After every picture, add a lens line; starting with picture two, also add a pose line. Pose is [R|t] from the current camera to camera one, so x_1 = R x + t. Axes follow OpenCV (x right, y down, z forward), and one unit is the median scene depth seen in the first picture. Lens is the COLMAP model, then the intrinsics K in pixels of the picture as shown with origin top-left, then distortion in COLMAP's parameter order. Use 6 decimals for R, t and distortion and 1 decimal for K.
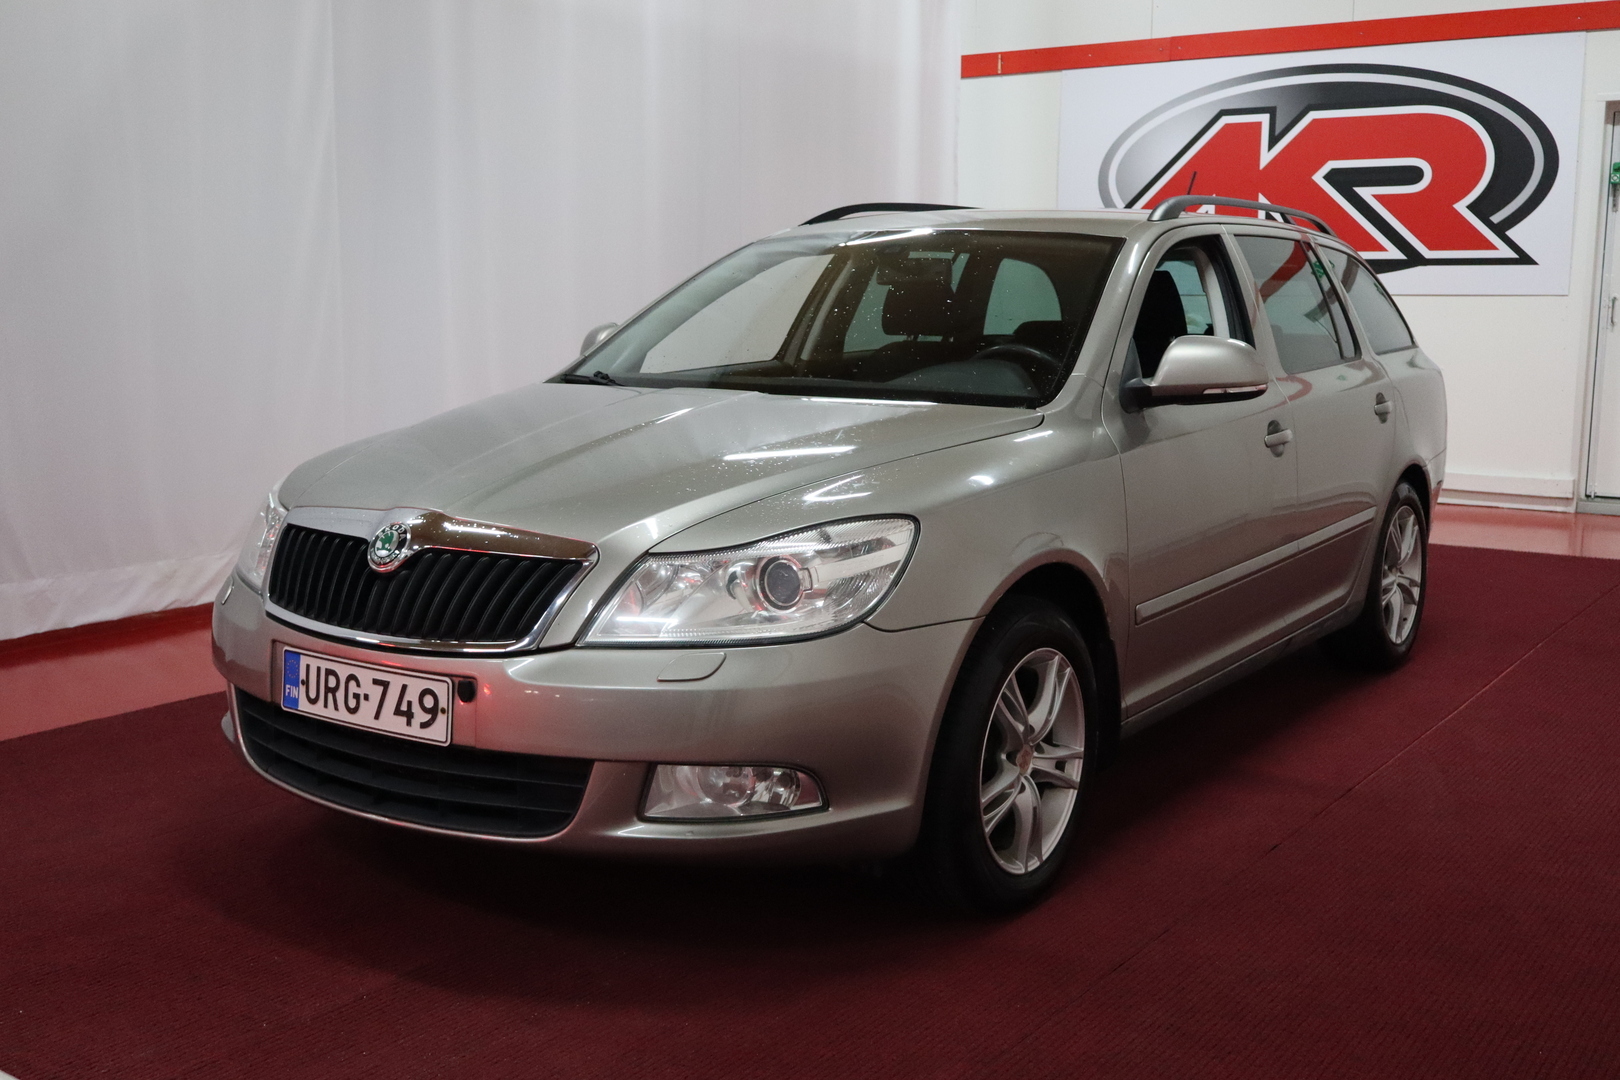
lens RADIAL K [[1677.5, 0, 829.1], [0, 1677.5, 547.9], [0, 0, 1]] dist [0.009465, 0.000000]
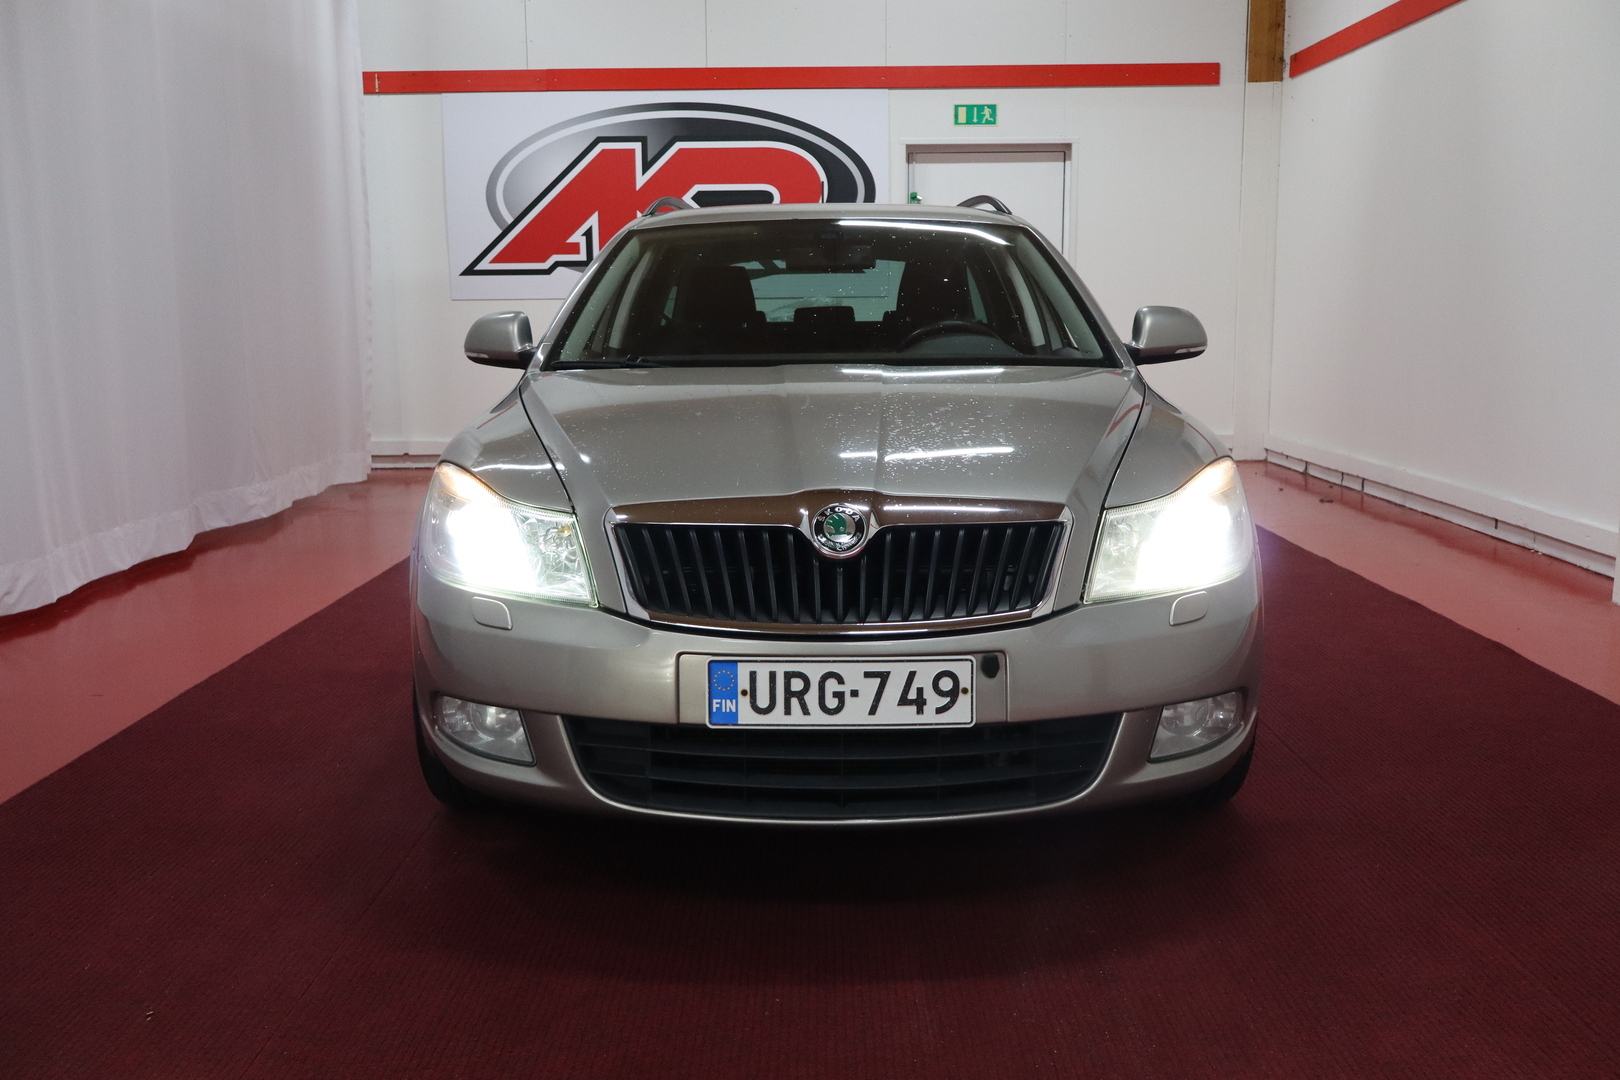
lens RADIAL K [[1456.4, 0, 806.7], [0, 1456.4, 539.4], [0, 0, 1]] dist [0.010354, 0.003912]
pose [[0.832171, -0.100413, 0.545352, -0.701441], [0.098822, 0.994580, 0.032331, -0.023180], [-0.545642, 0.026988, 0.837584, 0.328041]]
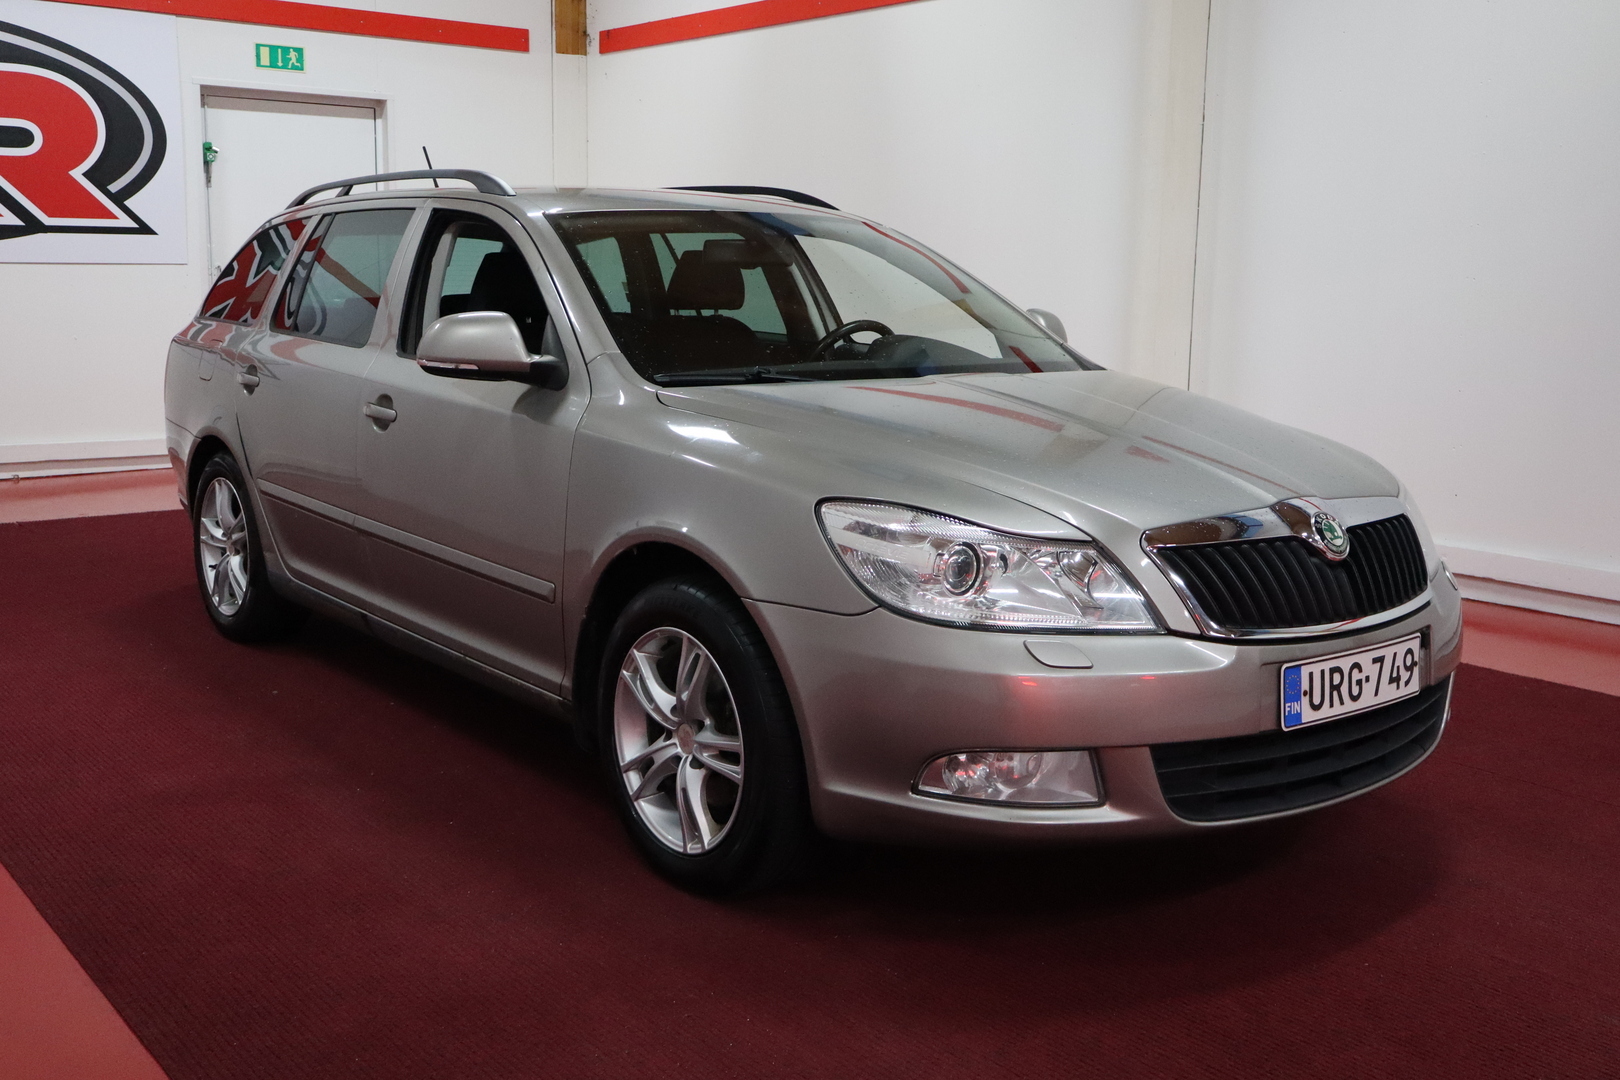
lens RADIAL K [[1587.6, 0, 808.6], [0, 1587.6, 533.4], [0, 0, 1]] dist [-0.009506, 0.000000]
pose [[0.300511, -0.159231, 0.940393, -1.239607], [0.134324, 0.983205, 0.123556, -0.160611], [-0.944272, 0.089187, 0.316852, 0.972385]]
